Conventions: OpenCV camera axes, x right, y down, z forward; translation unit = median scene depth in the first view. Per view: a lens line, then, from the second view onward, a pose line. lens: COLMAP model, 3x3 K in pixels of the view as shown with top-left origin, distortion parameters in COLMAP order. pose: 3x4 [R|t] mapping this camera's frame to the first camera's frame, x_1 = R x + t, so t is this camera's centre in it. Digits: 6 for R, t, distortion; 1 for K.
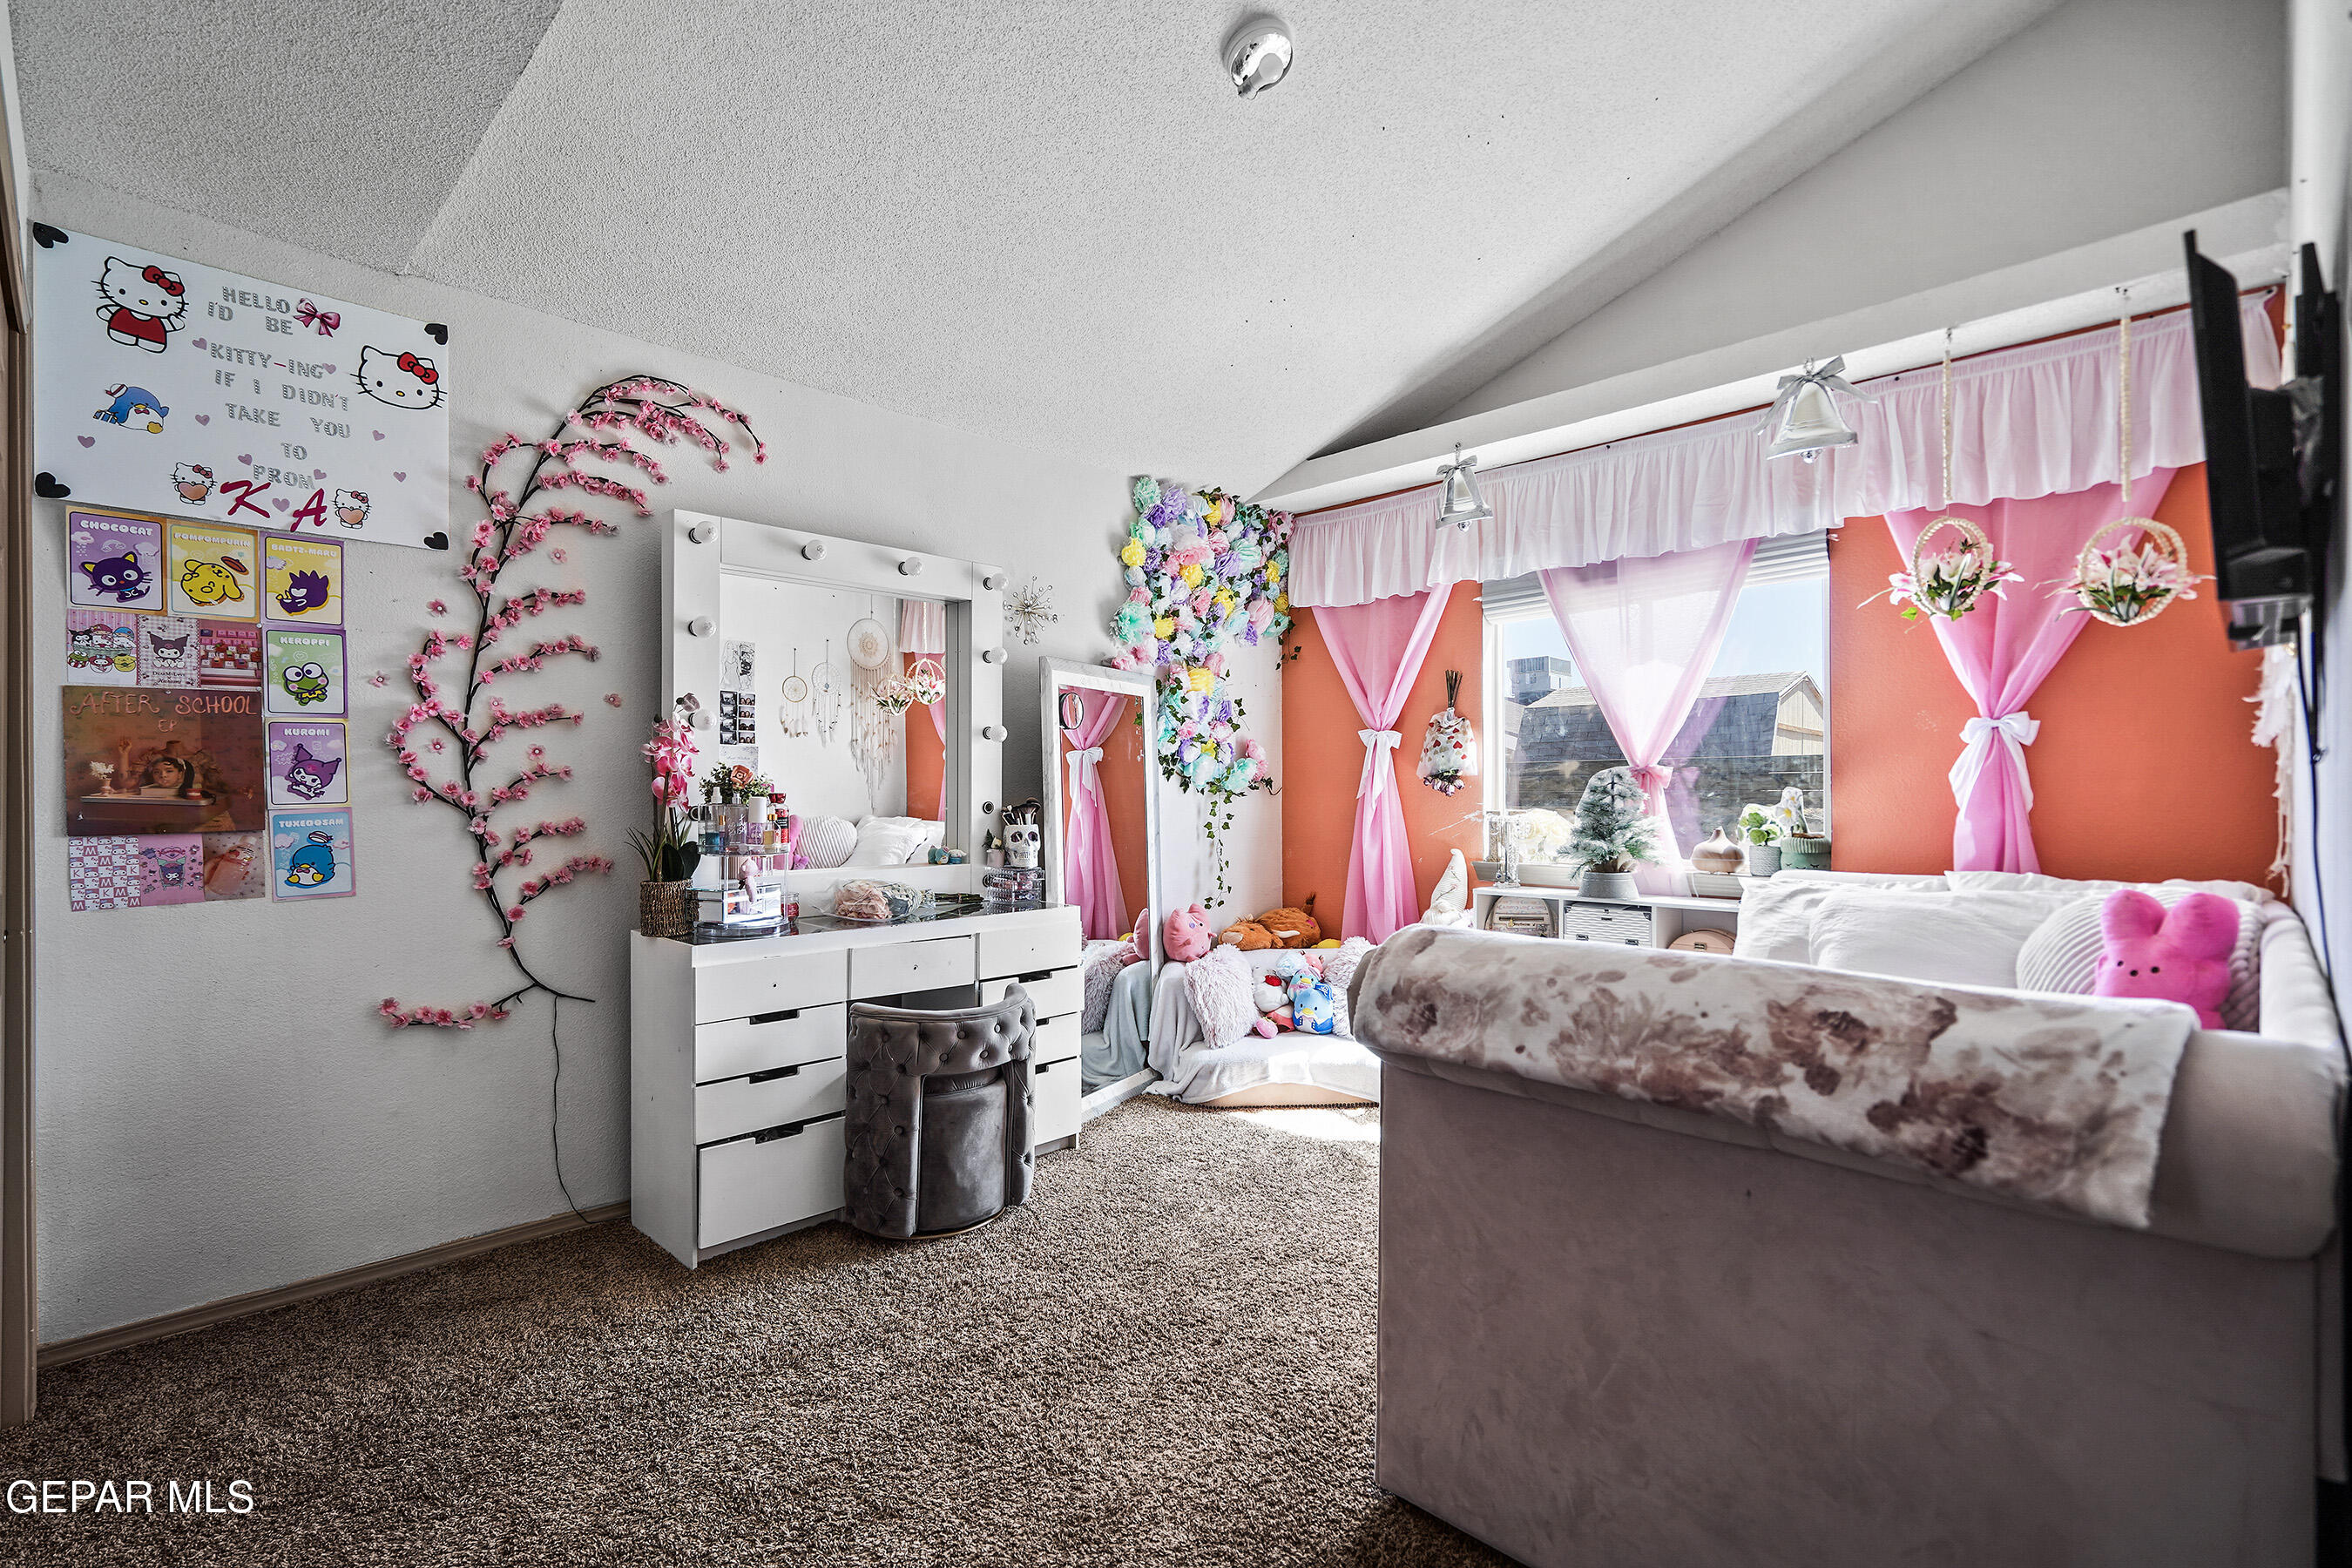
lens RADIAL K [[1085.2, 0, 1180.9], [0, 1085.2, 792.6], [0, 0, 1]] dist [0.004101, -0.000029]
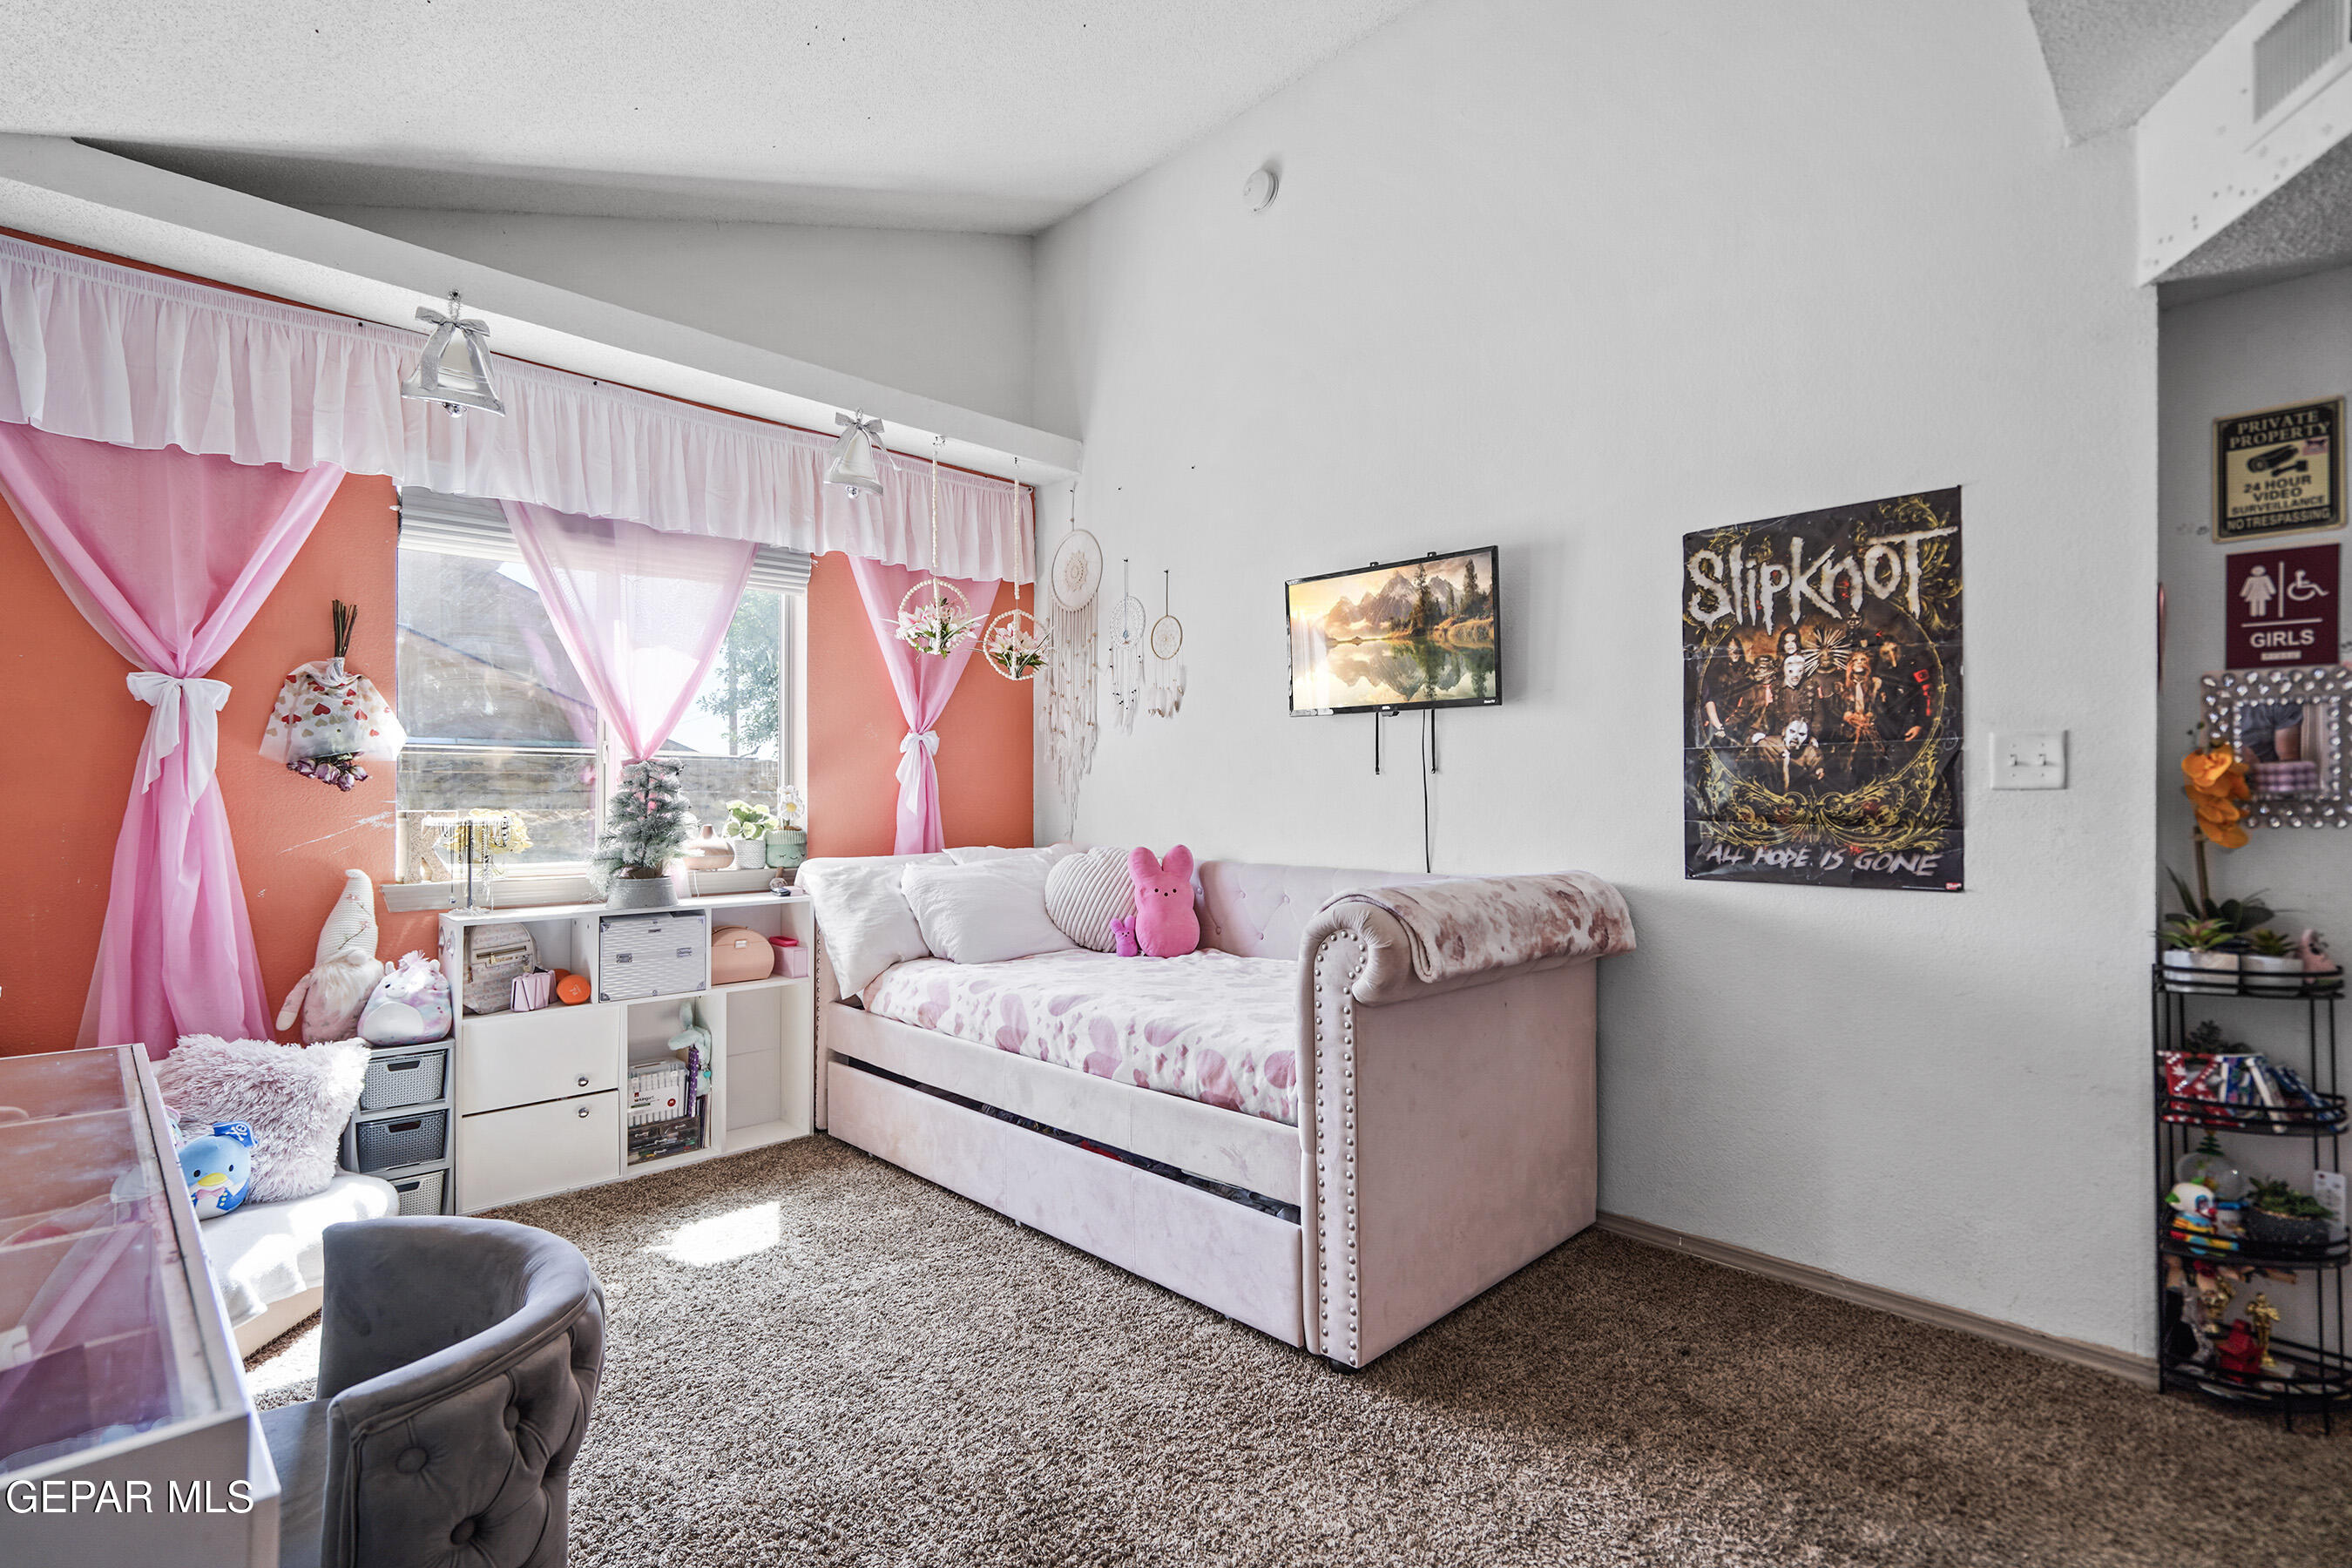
lens RADIAL K [[1085.2, 0, 1178.6], [0, 1085.2, 790.4], [0, 0, 1]] dist [0.004101, -0.000029]
pose [[0.003606, 0.007369, 0.999966, -0.450856], [-0.001815, 0.999971, -0.007362, 0.007760], [-0.999992, -0.001788, 0.003620, 0.528400]]
